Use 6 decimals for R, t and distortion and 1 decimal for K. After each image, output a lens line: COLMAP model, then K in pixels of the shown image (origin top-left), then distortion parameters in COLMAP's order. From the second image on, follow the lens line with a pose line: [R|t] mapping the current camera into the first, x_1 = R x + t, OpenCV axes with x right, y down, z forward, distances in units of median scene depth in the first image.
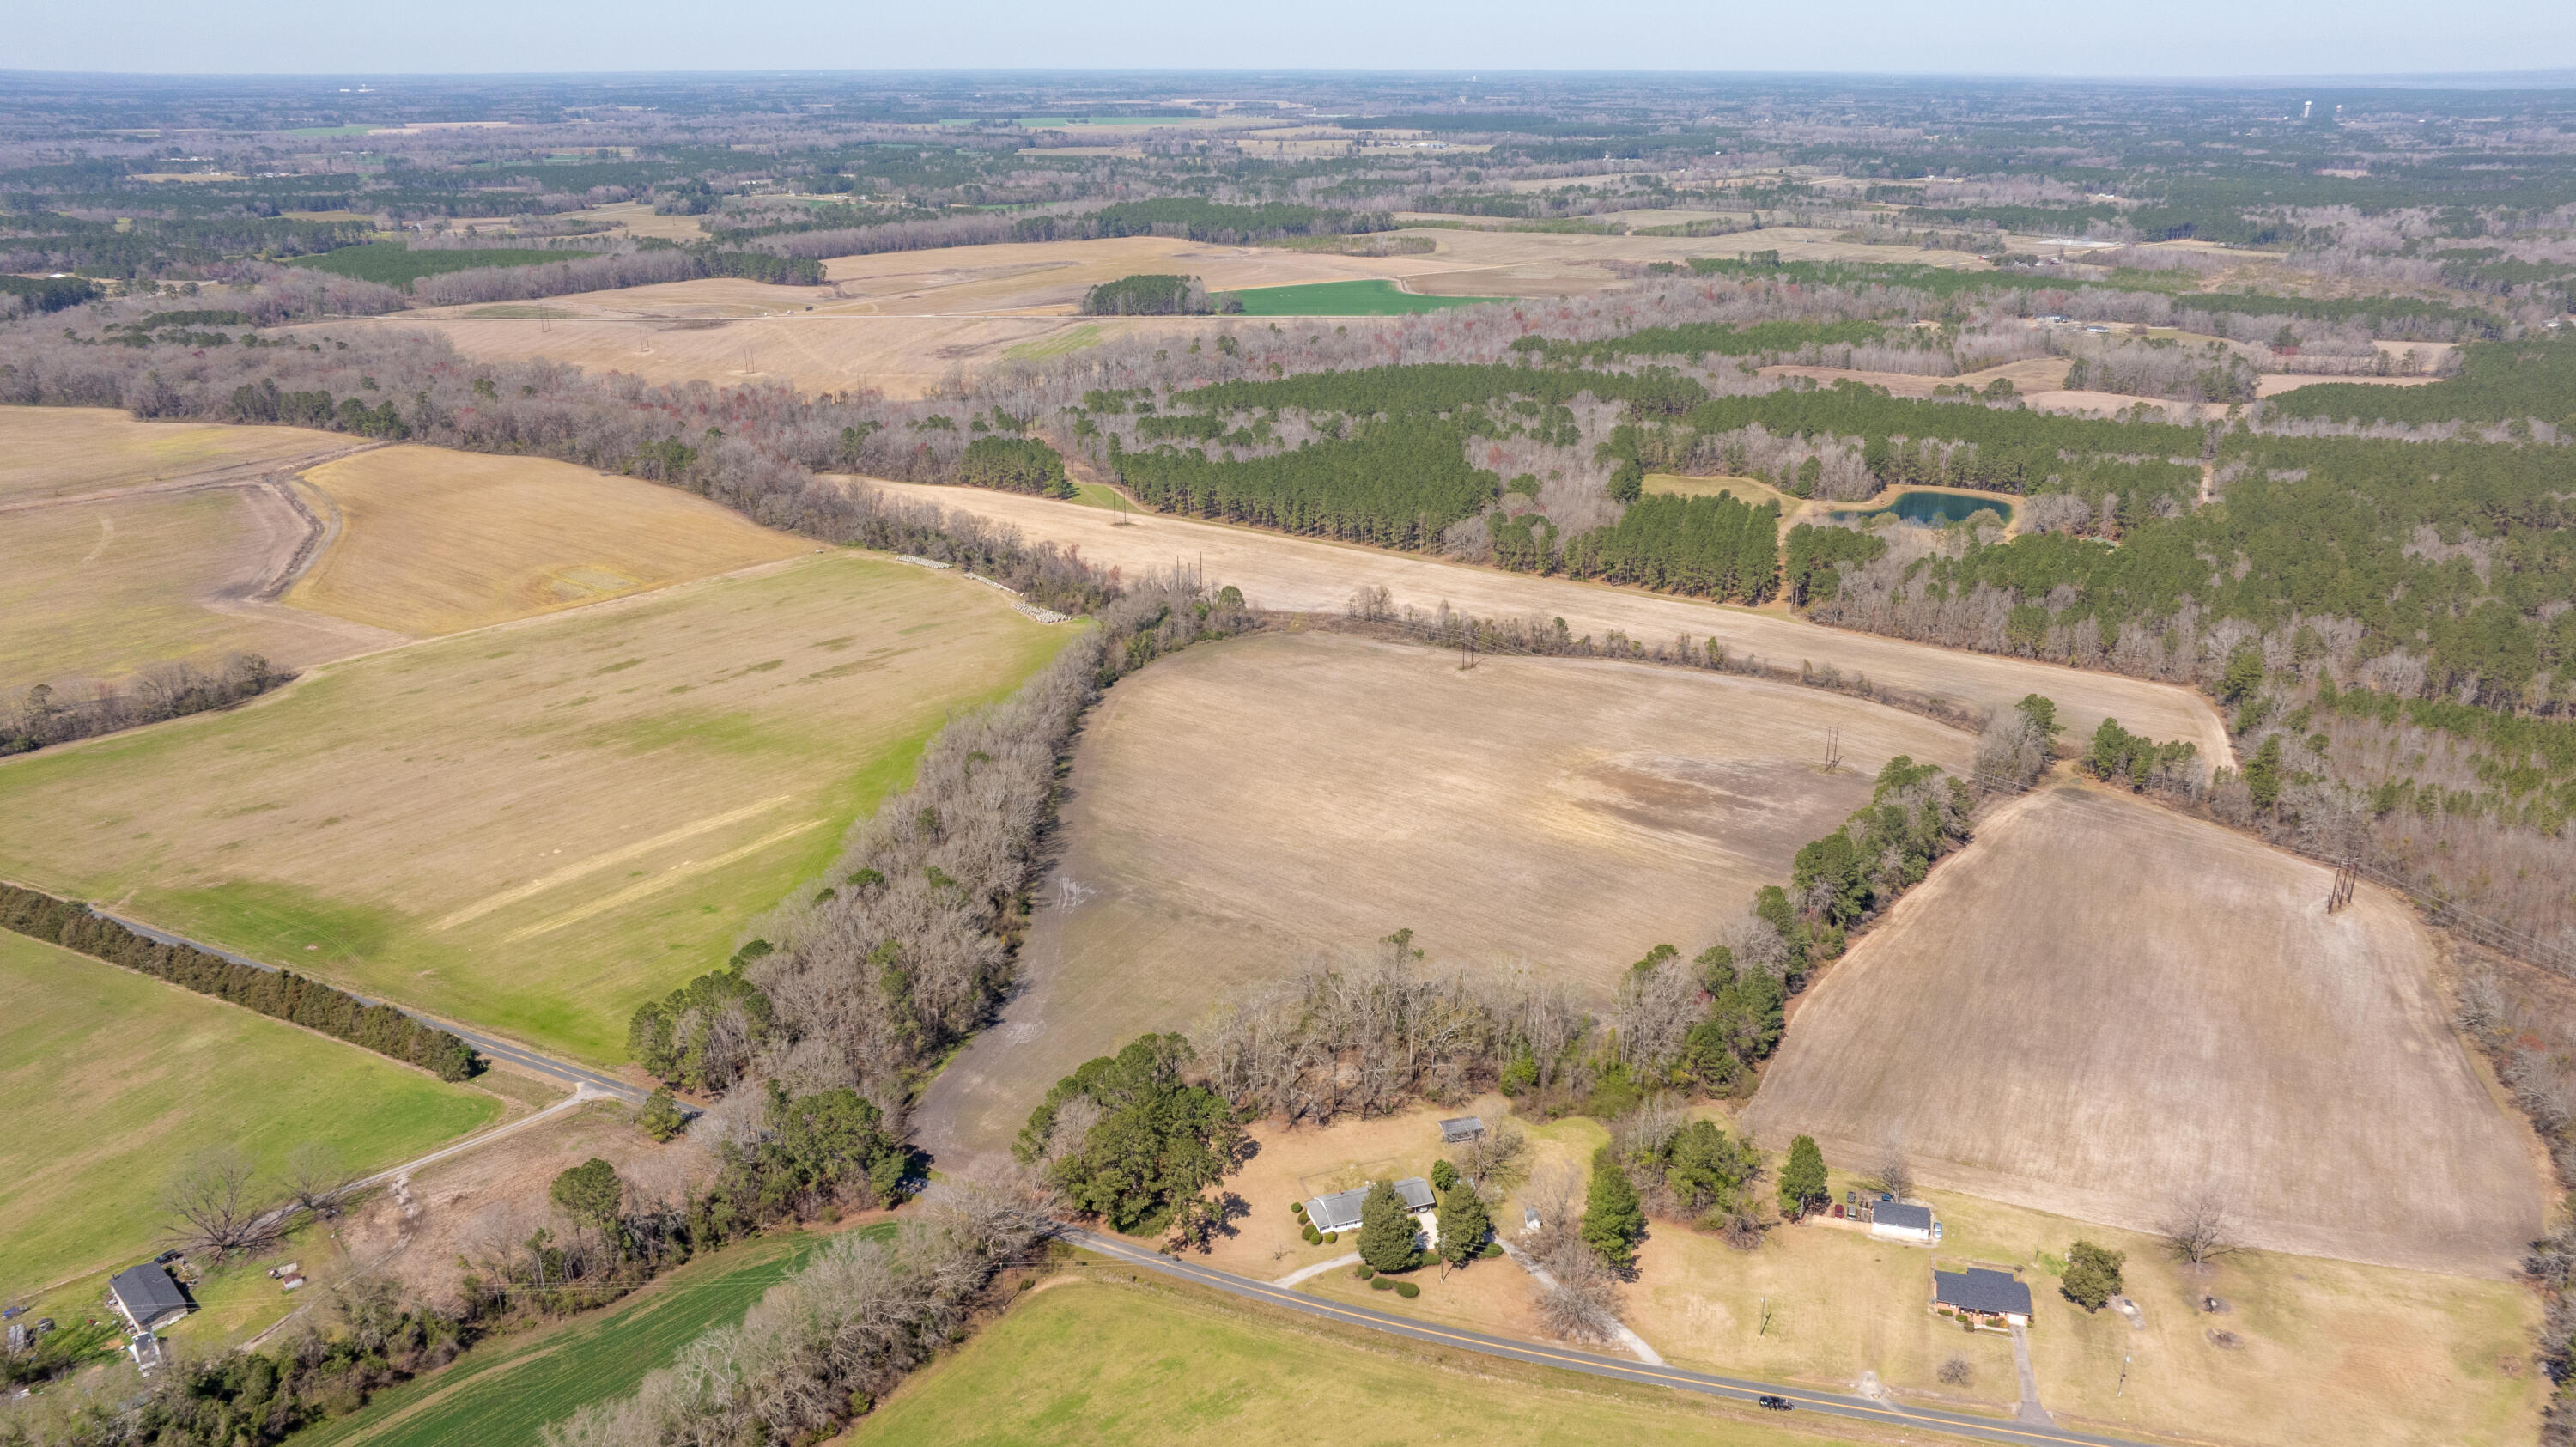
lens RADIAL K [[1845.3, 0, 1292.2], [0, 1845.3, 726.3], [0, 0, 1]] dist [-0.036569, 0.001298]
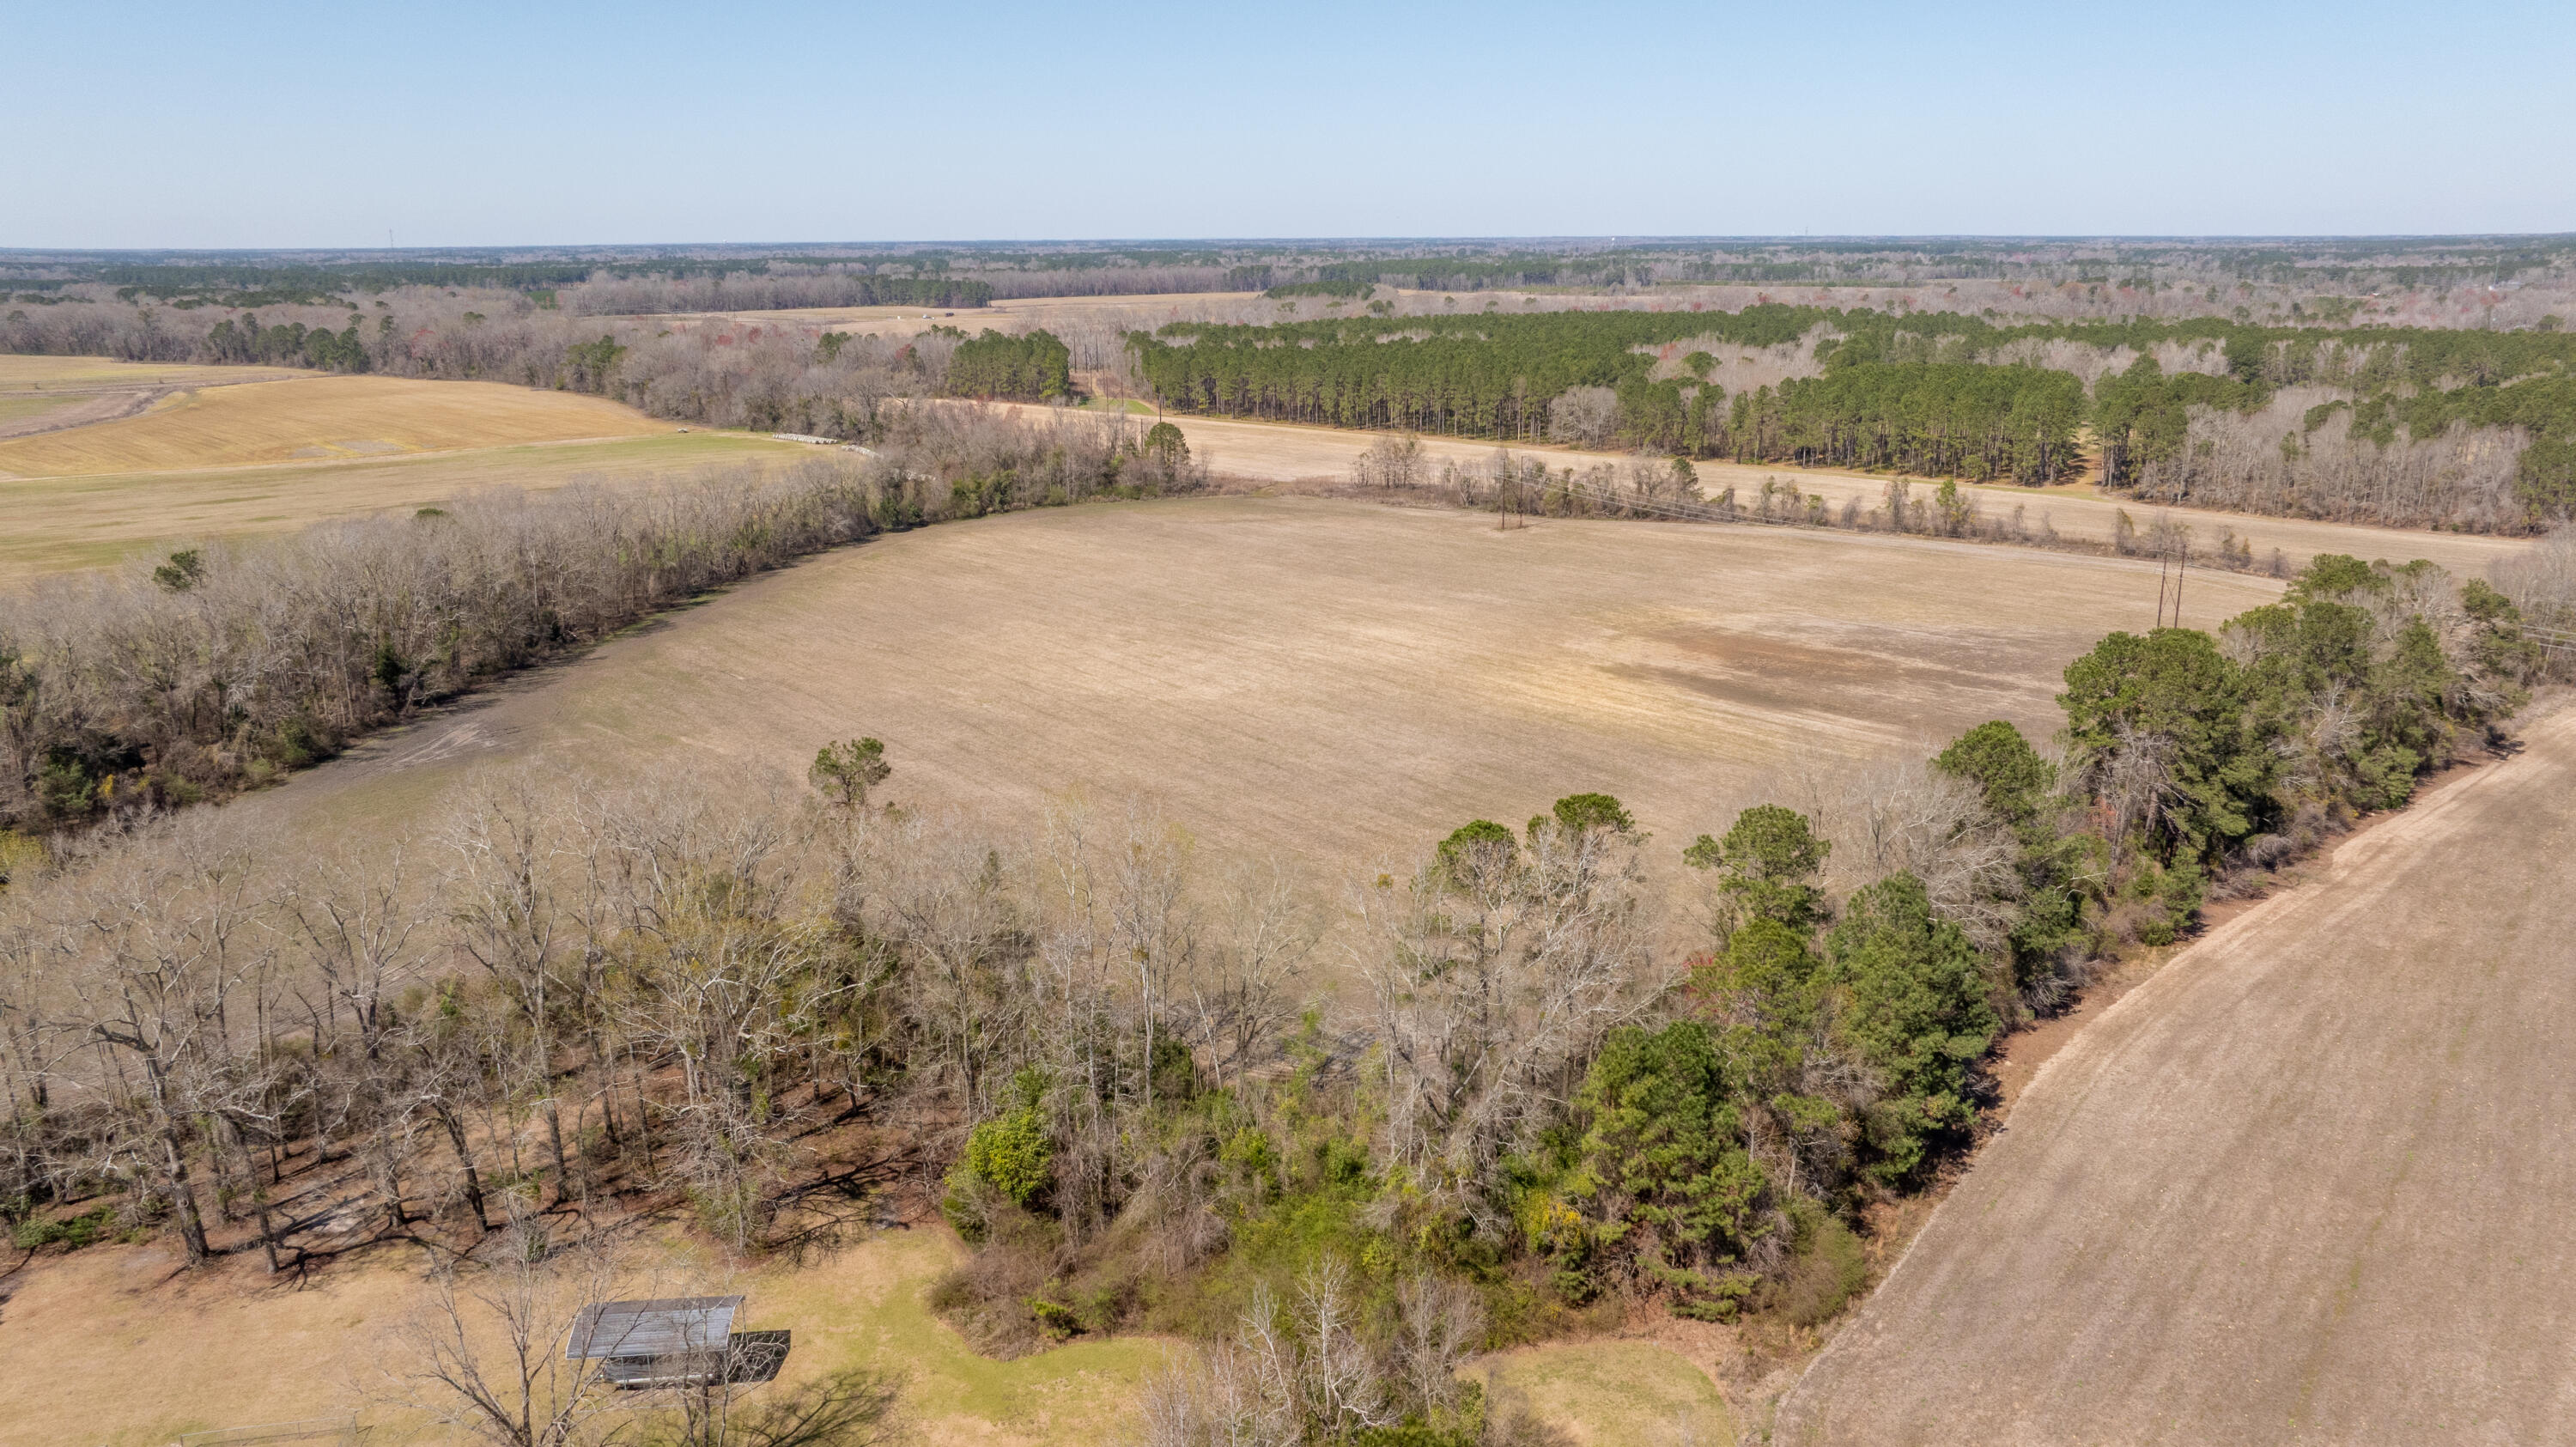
lens RADIAL K [[1845.3, 0, 1285.9], [0, 1845.3, 719.7], [0, 0, 1]] dist [-0.036569, 0.001298]
pose [[0.985119, 0.039789, -0.167202, 0.151702], [-0.055048, 0.994630, -0.087637, 0.101644], [0.162817, 0.095537, 0.982020, 0.512520]]
